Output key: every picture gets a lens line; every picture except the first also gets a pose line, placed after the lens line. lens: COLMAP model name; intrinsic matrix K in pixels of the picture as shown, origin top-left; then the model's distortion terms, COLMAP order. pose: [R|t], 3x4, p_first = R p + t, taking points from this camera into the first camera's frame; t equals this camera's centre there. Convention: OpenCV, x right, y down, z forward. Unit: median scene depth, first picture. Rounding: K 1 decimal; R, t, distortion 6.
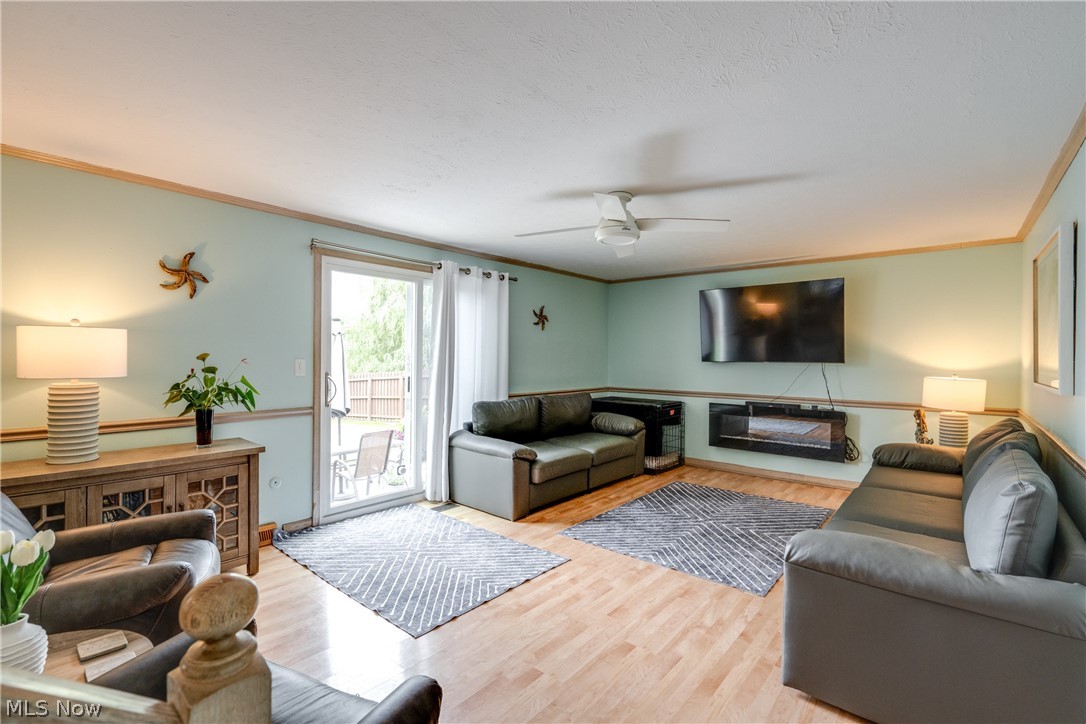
lens RADIAL K [[492.5, 0, 543.3], [0, 492.5, 361.4], [0, 0, 1]] dist [-0.005120, 0.001196]
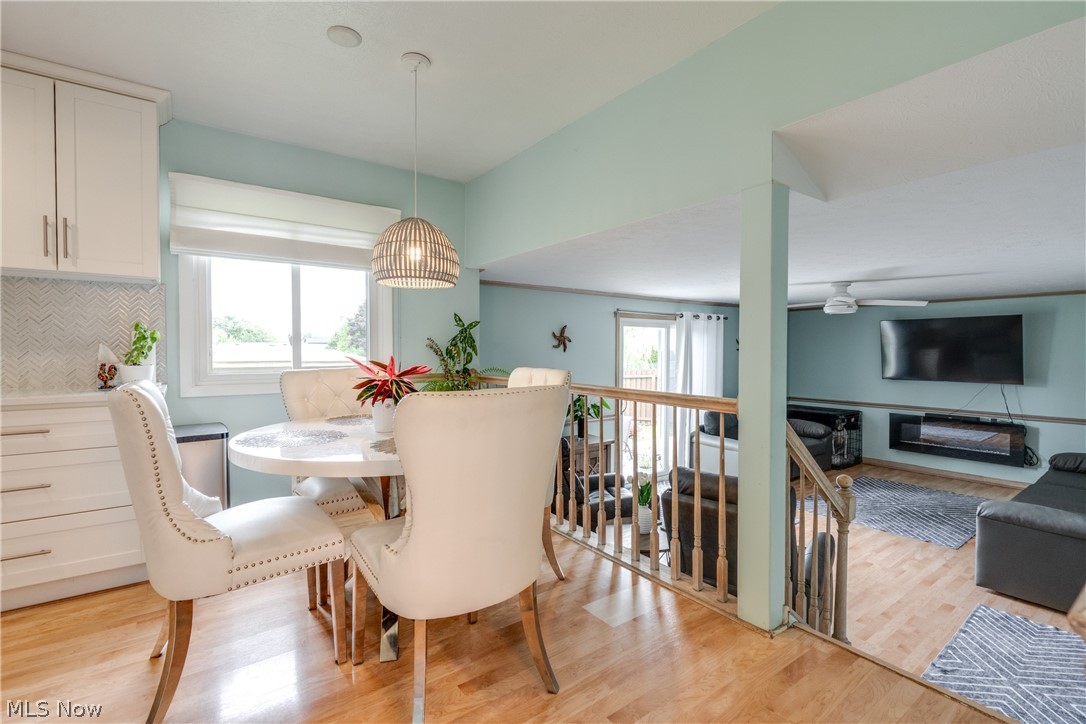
lens RADIAL K [[492.5, 0, 540.2], [0, 492.5, 356.2], [0, 0, 1]] dist [-0.005120, 0.001196]
pose [[0.971859, -0.005411, -0.235500, -0.263494], [0.006024, 0.999980, 0.001882, -0.078267], [0.235485, -0.003248, 0.971873, -0.463560]]
